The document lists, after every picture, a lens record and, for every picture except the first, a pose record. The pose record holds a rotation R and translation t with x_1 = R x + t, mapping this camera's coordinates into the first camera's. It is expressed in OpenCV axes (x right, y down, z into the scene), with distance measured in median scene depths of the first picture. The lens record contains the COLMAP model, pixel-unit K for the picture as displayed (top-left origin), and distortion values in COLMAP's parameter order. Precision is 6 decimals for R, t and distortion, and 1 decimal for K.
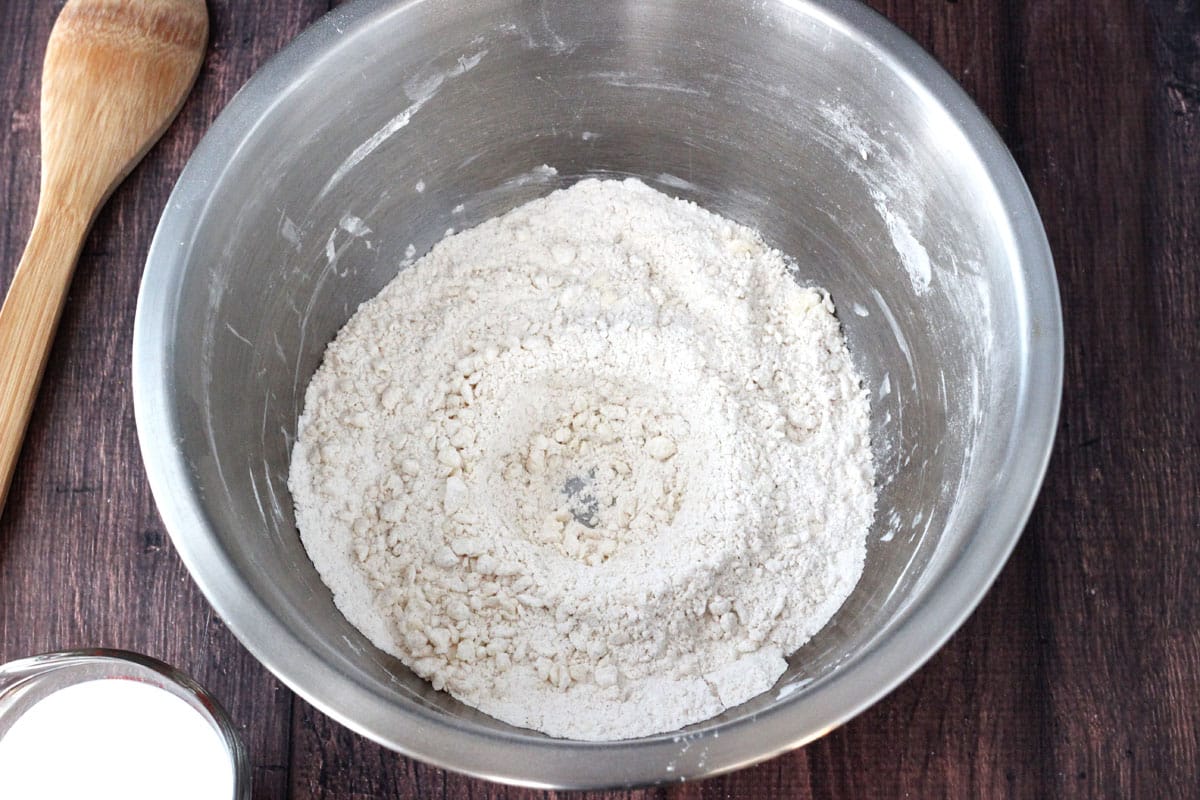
lens RADIAL K [[3073.7, 0, 599.2], [0, 3073.7, 399.8], [0, 0, 1]] dist [-0.069619, -0.316603]
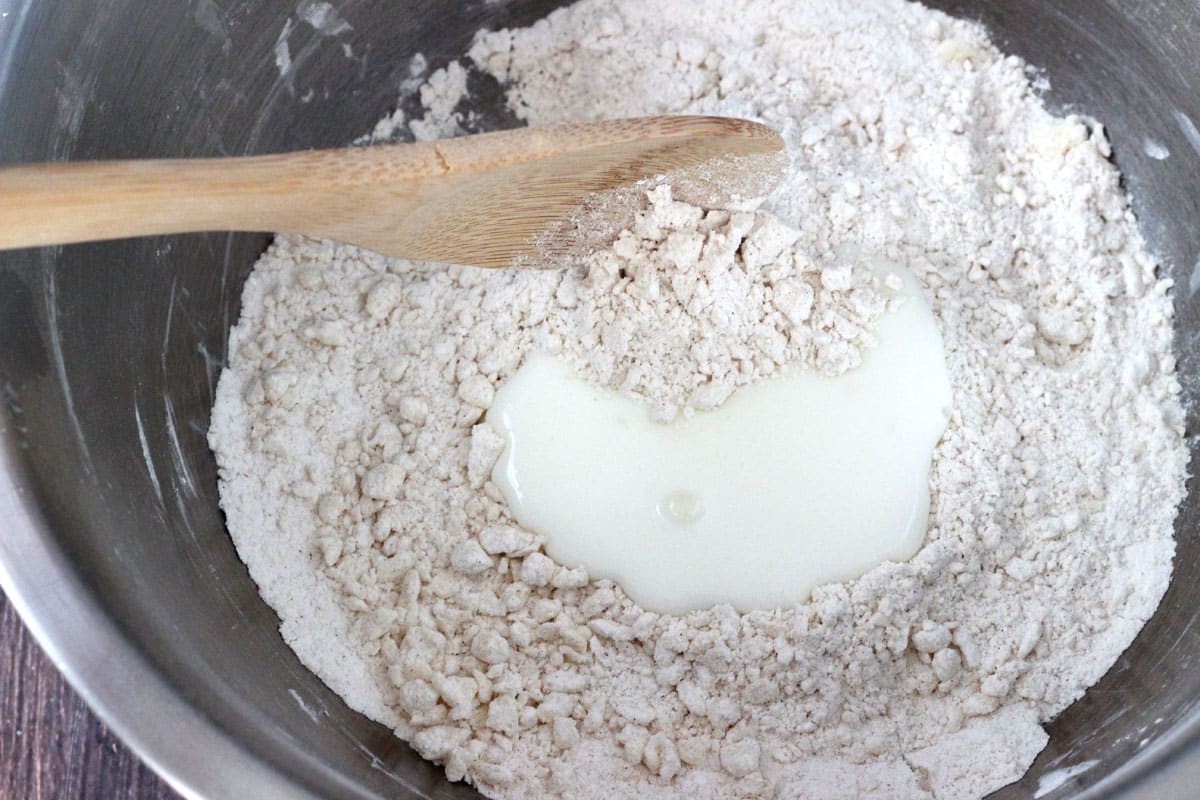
lens RADIAL K [[3073.7, 0, 599.2], [0, 3073.7, 399.8], [0, 0, 1]] dist [-0.069619, -0.316603]
pose [[0.999070, -0.006610, -0.042620, 0.000733], [0.005930, 0.999853, -0.016062, 0.029577], [0.042720, 0.015795, 0.998962, 0.393920]]
